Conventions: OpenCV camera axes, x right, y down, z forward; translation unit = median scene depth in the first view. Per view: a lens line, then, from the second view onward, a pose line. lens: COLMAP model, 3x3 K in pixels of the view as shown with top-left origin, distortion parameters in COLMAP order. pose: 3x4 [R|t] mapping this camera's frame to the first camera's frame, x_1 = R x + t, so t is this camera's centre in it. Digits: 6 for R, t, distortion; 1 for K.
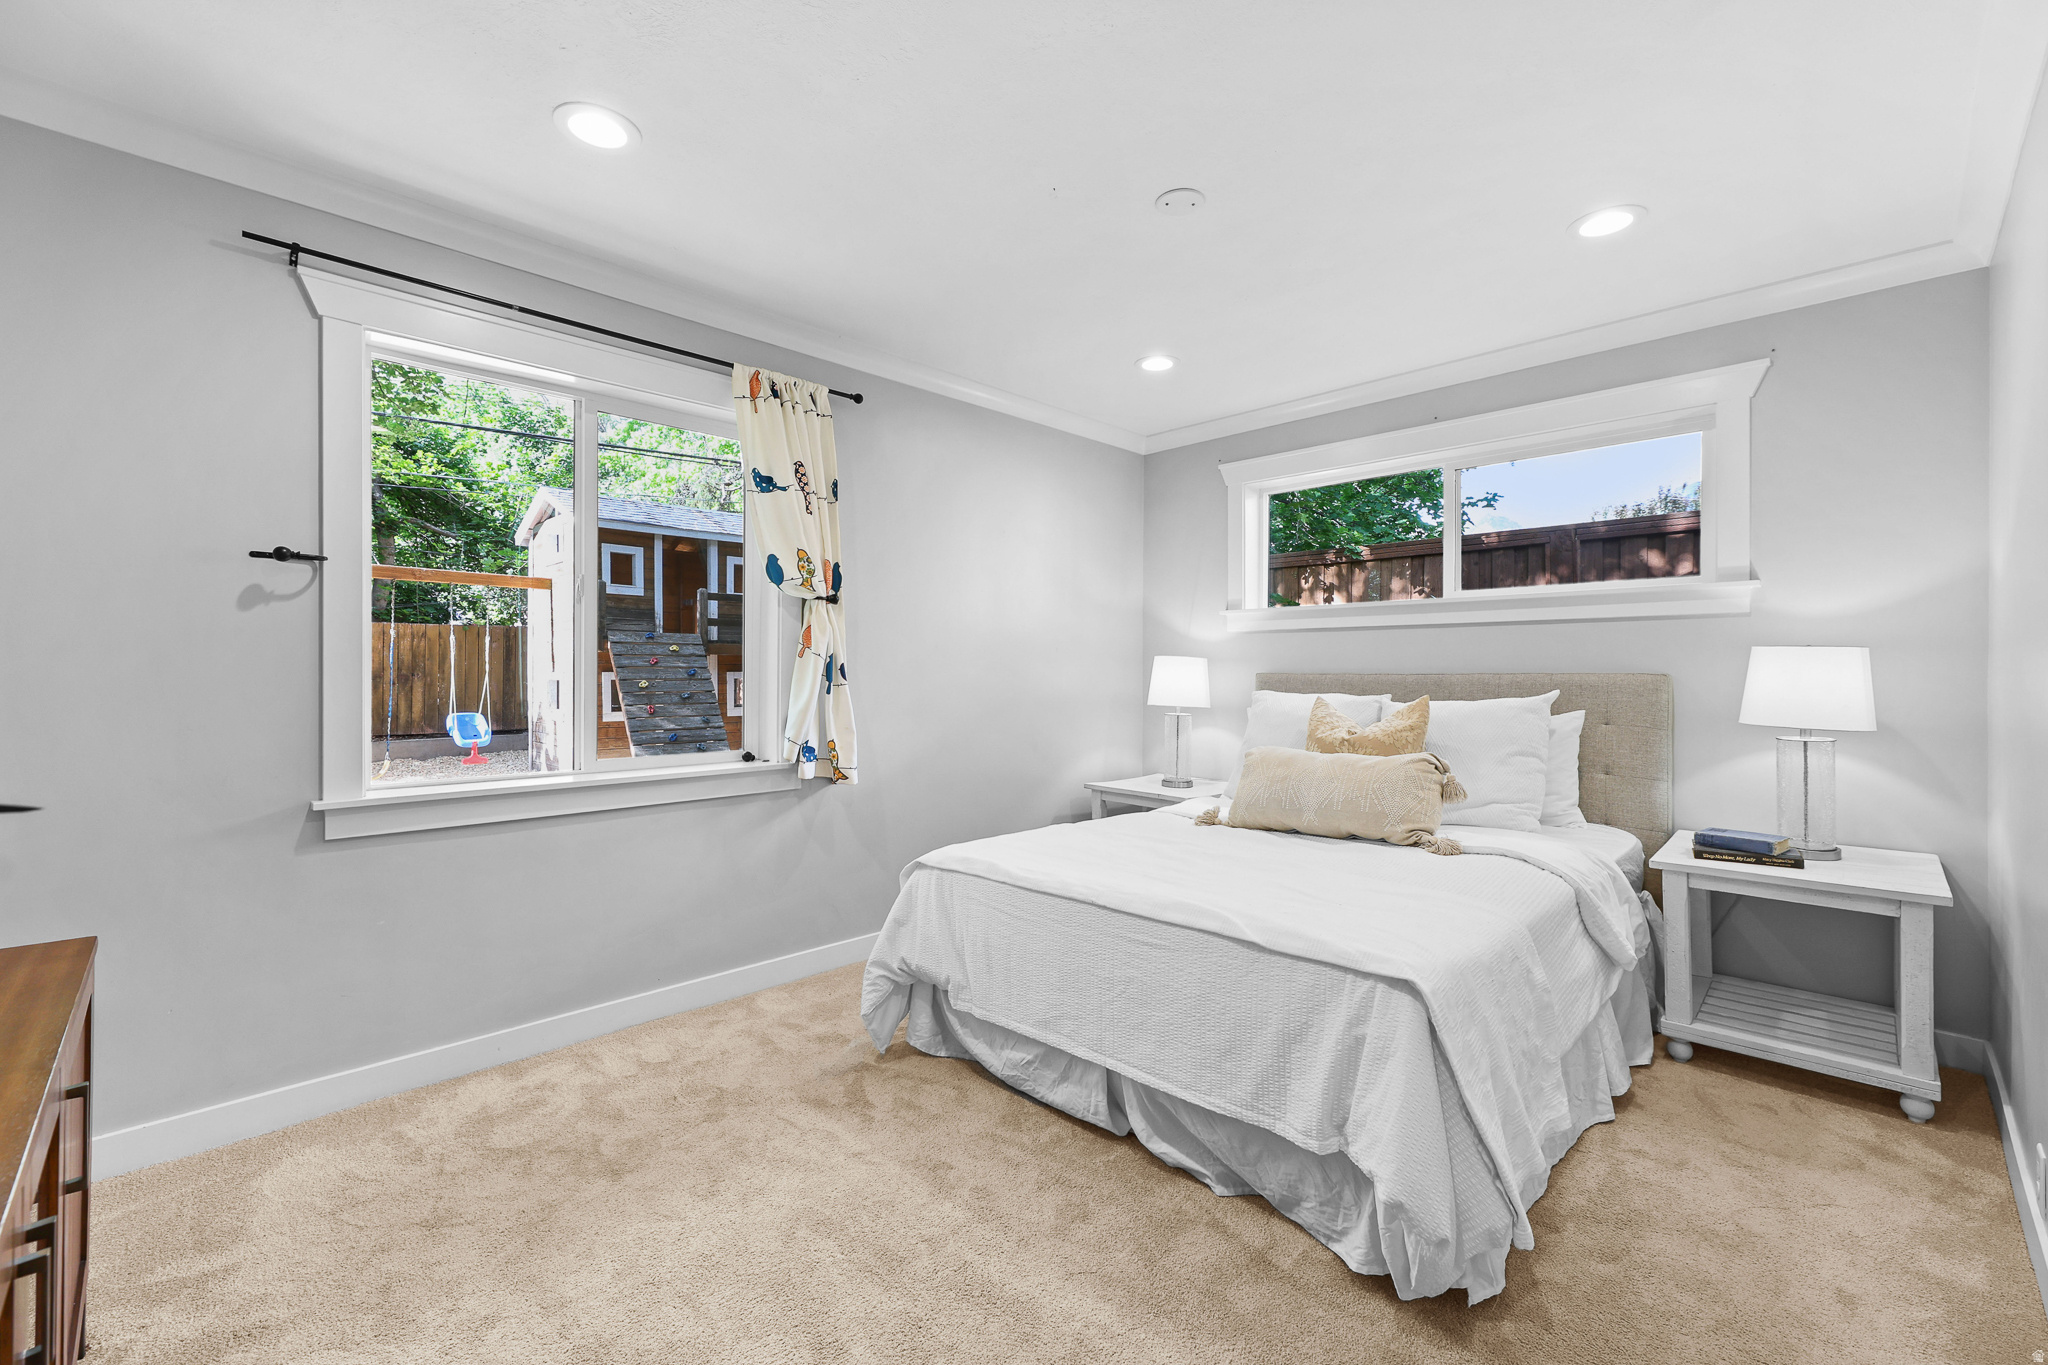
lens RADIAL K [[882.0, 0, 1024.0], [0, 882.0, 682.5], [0, 0, 1]] dist [0.002399, 0.000363]
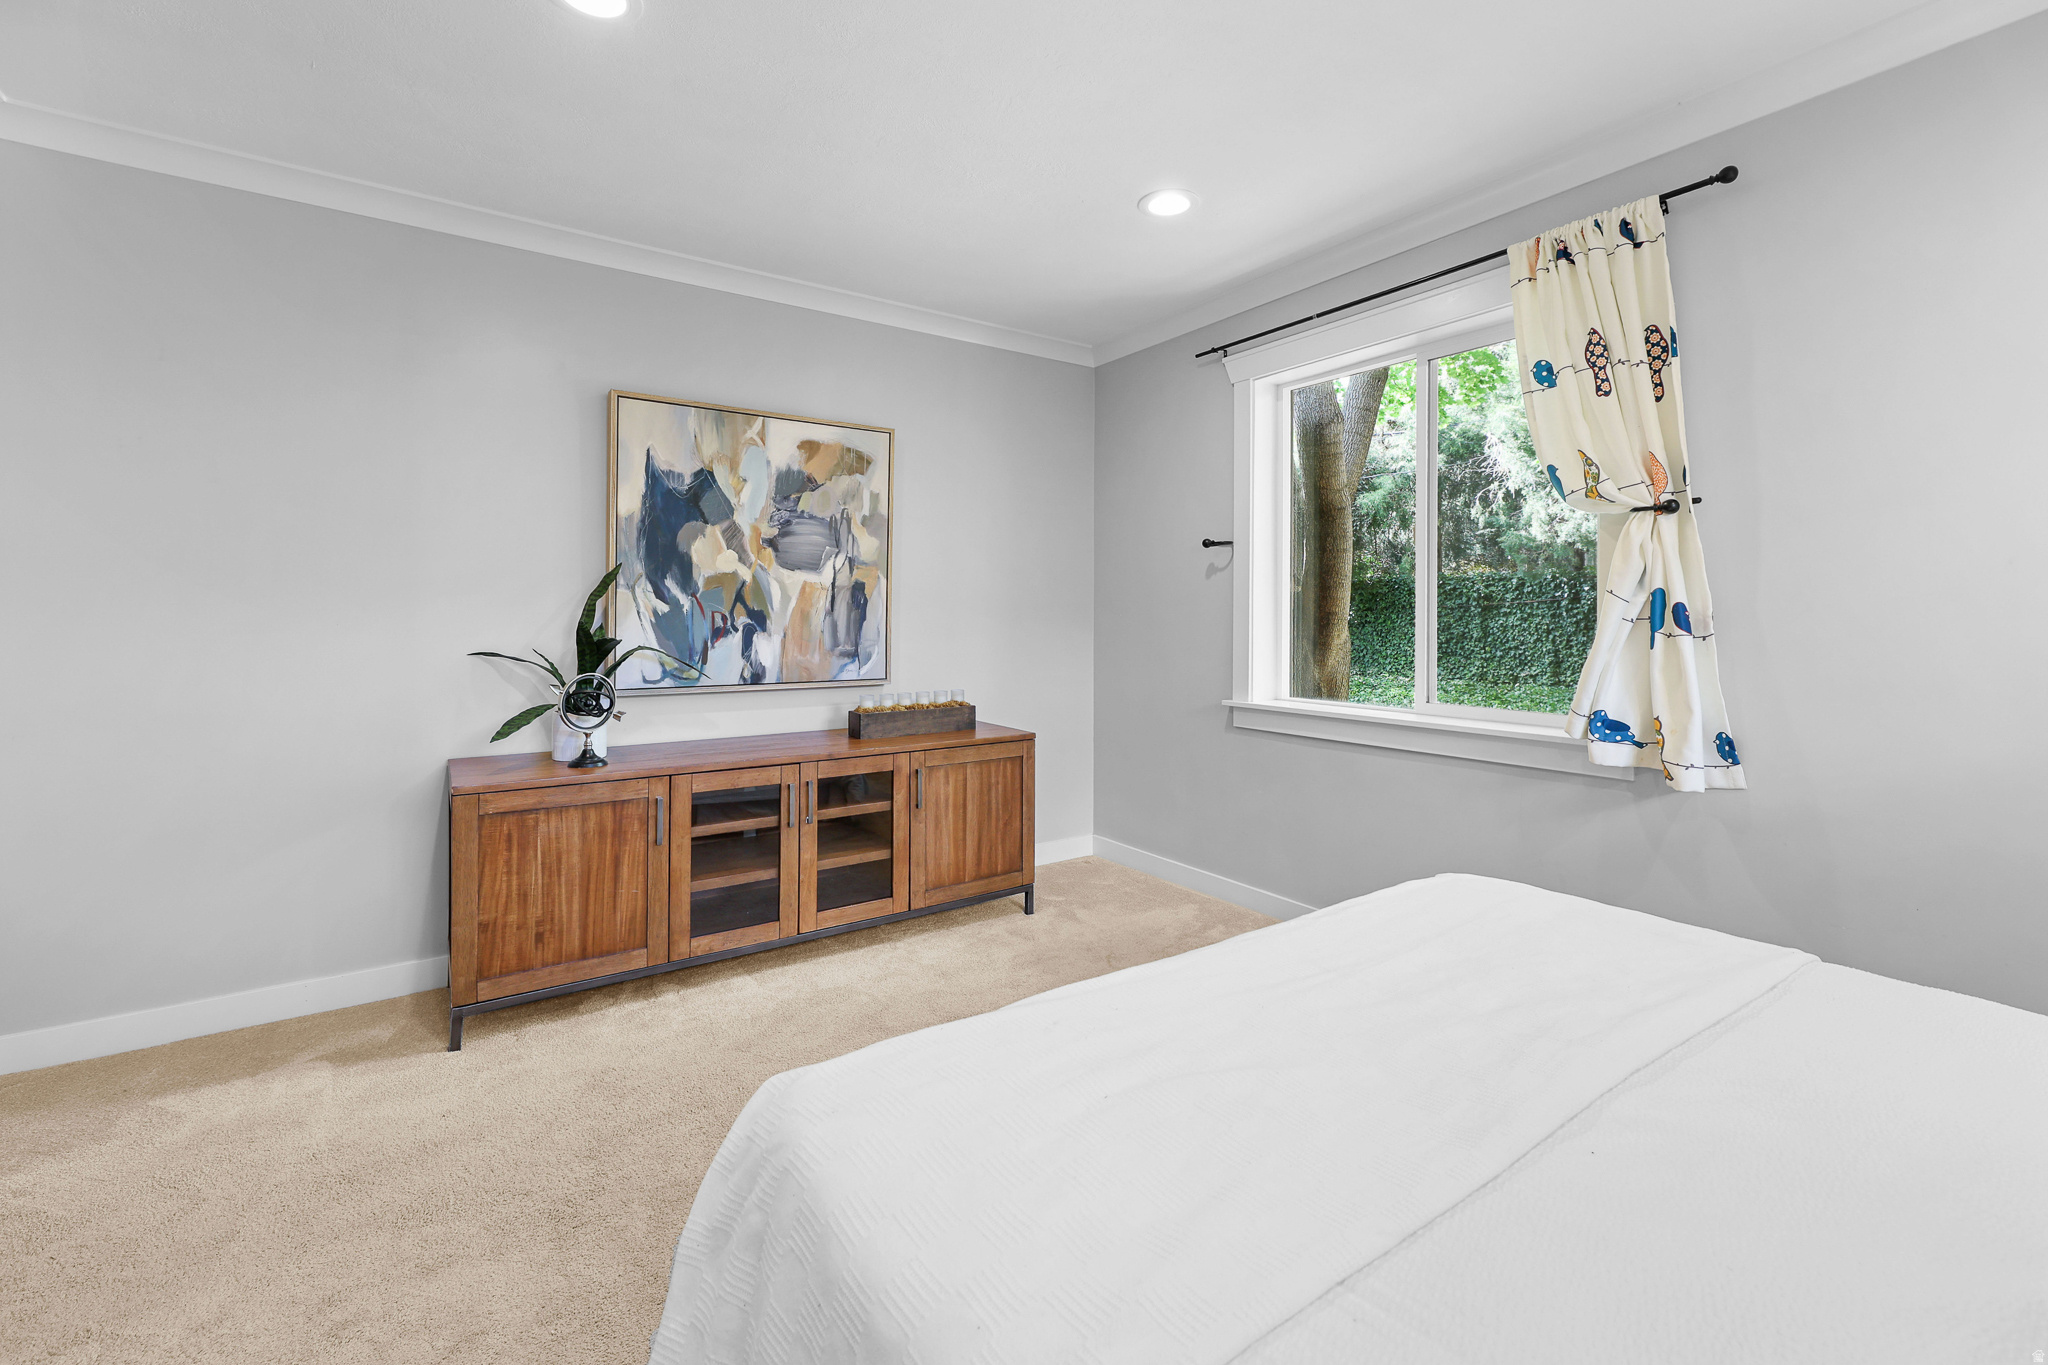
lens RADIAL K [[864.3, 0, 1019.8], [0, 864.3, 619.5], [0, 0, 1]] dist [-0.000594, -0.000023]
pose [[-0.197532, 0.004672, -0.980285, 0.541177], [-0.010100, 0.999926, 0.006801, -0.009382], [0.980244, 0.011244, -0.197471, 0.679355]]
